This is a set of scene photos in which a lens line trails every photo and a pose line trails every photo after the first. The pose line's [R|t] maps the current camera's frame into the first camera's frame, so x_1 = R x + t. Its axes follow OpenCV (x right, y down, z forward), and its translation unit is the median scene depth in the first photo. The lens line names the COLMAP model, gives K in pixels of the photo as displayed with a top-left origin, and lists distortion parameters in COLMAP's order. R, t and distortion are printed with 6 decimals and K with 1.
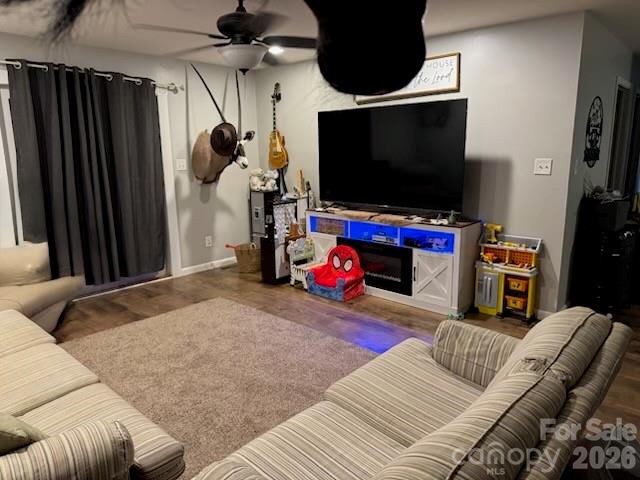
lens RADIAL K [[452.1, 0, 320.0], [0, 452.1, 240.0], [0, 0, 1]] dist [0.123503, -0.162106]
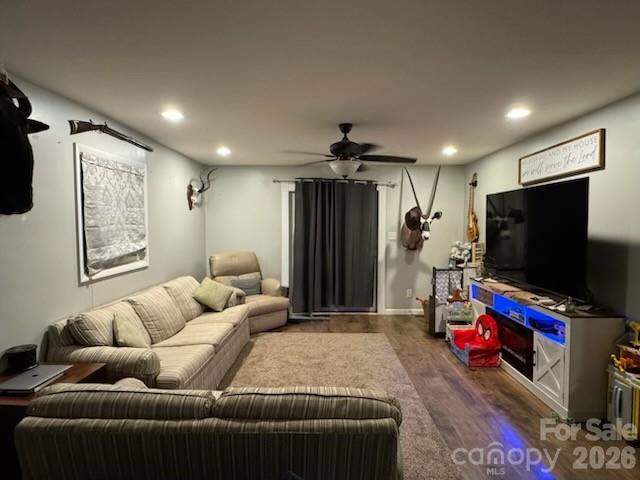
lens RADIAL K [[351.7, 0, 320.0], [0, 351.7, 240.0], [0, 0, 1]] dist [0.000134, -0.000685]
pose [[0.646822, 0.047213, -0.761178, 0.426324], [-0.155482, 0.985283, -0.071010, -0.043022], [0.746624, 0.164280, 0.644644, 0.143109]]
